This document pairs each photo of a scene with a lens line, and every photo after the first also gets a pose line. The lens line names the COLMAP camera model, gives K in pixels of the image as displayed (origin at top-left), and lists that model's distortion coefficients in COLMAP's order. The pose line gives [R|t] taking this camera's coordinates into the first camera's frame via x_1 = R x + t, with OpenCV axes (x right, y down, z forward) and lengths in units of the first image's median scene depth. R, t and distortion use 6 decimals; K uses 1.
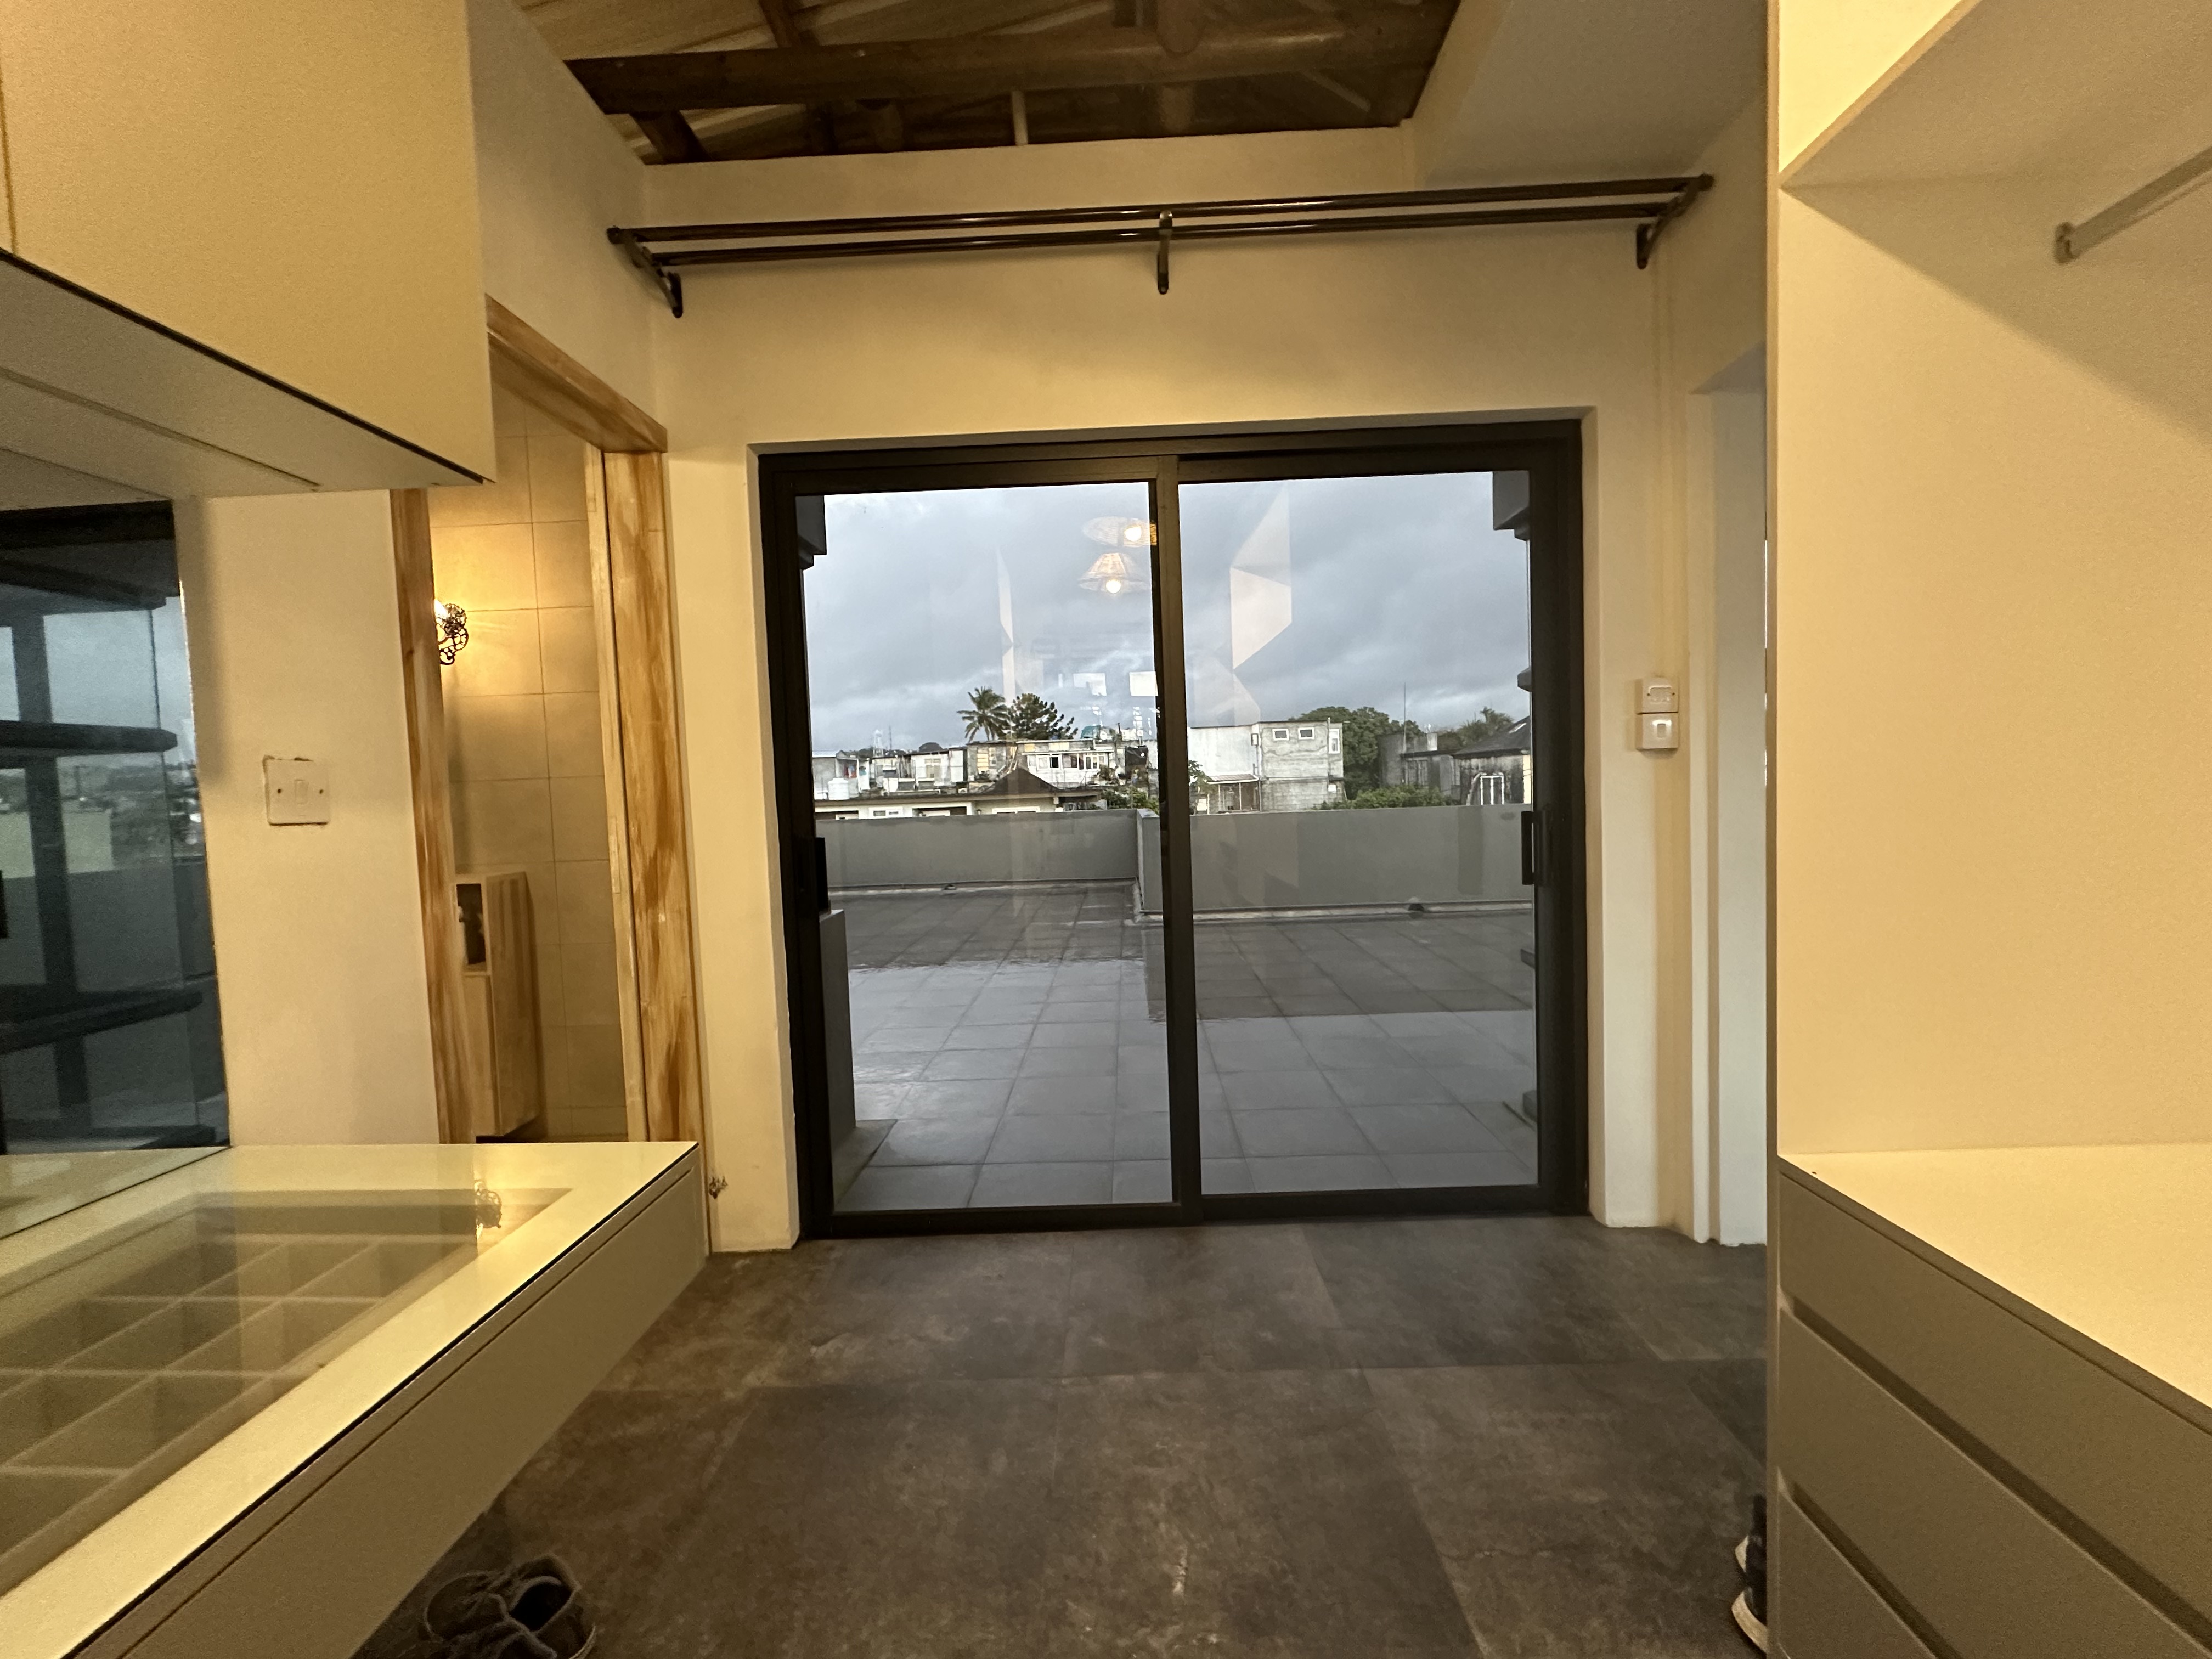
lens RADIAL K [[878.7, 0, 1108.1], [0, 878.7, 828.6], [0, 0, 1]] dist [0.003335, 0.000143]
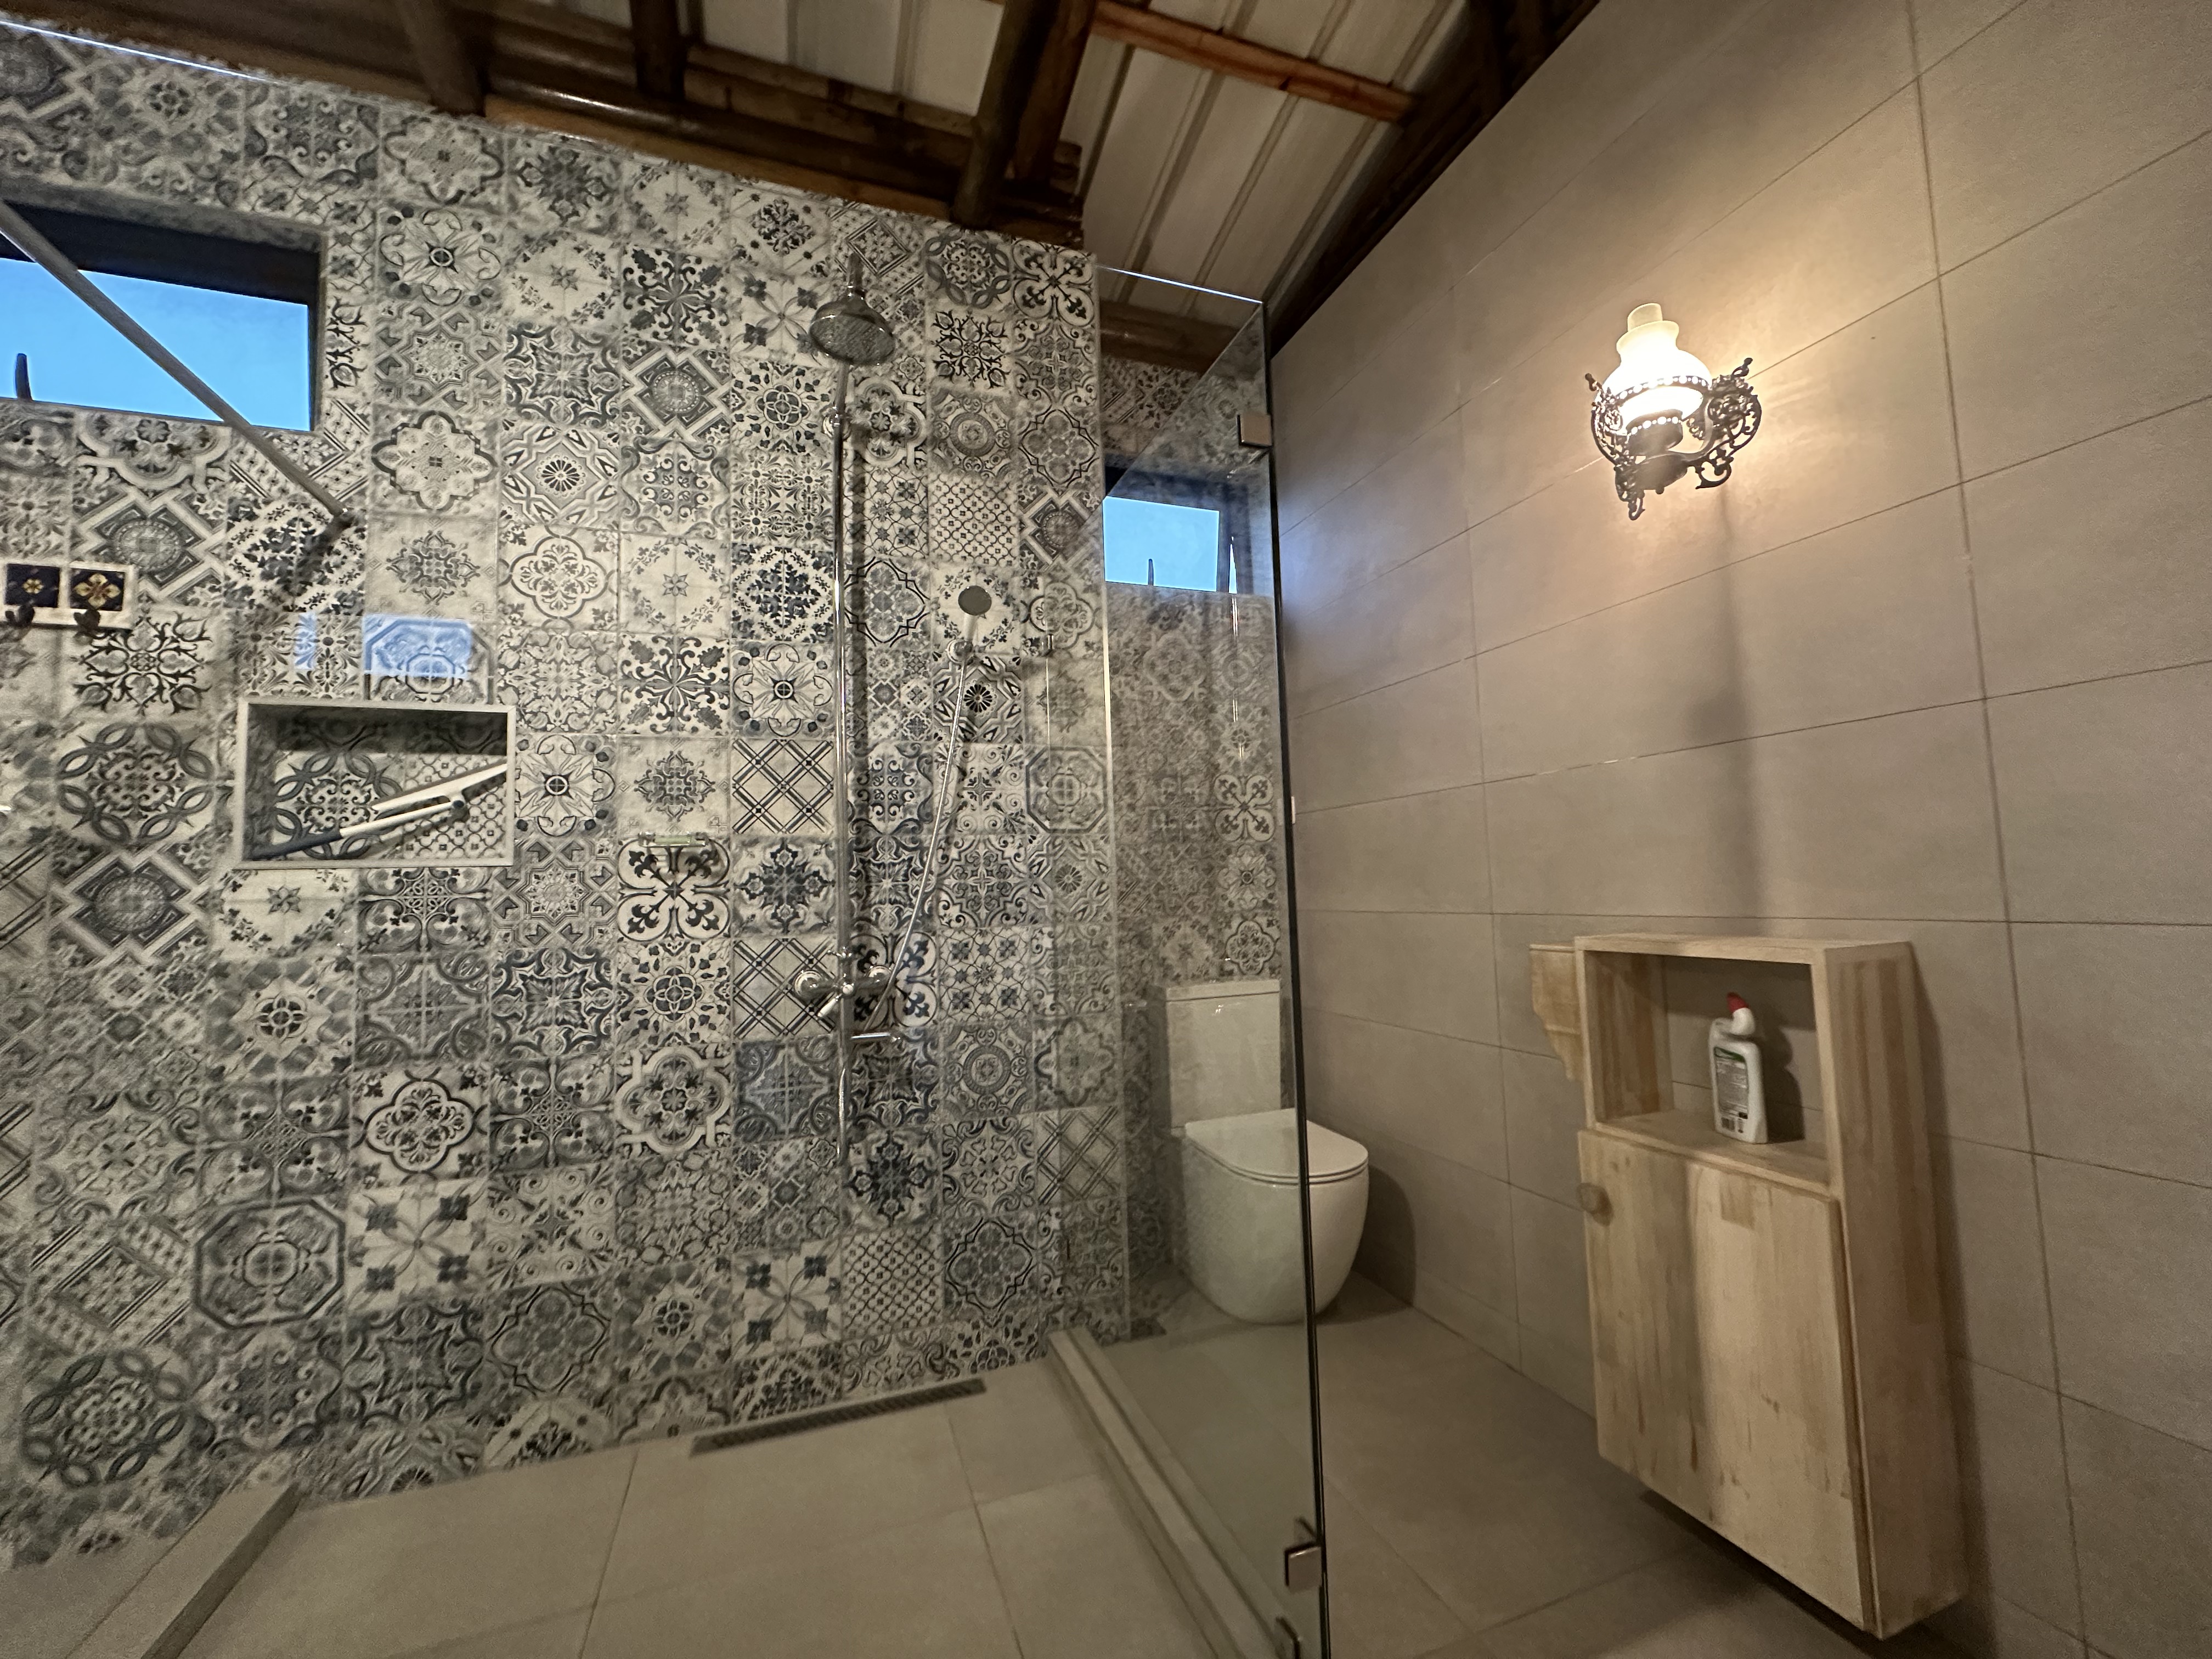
lens RADIAL K [[876.4, 0, 1101.9], [0, 876.4, 826.5], [0, 0, 1]] dist [-0.001336, 0.000342]
pose [[0.365002, -0.044968, -0.929920, -0.433473], [-0.027707, 0.997866, -0.059128, 0.030590], [0.930595, 0.047347, 0.362977, 0.521449]]
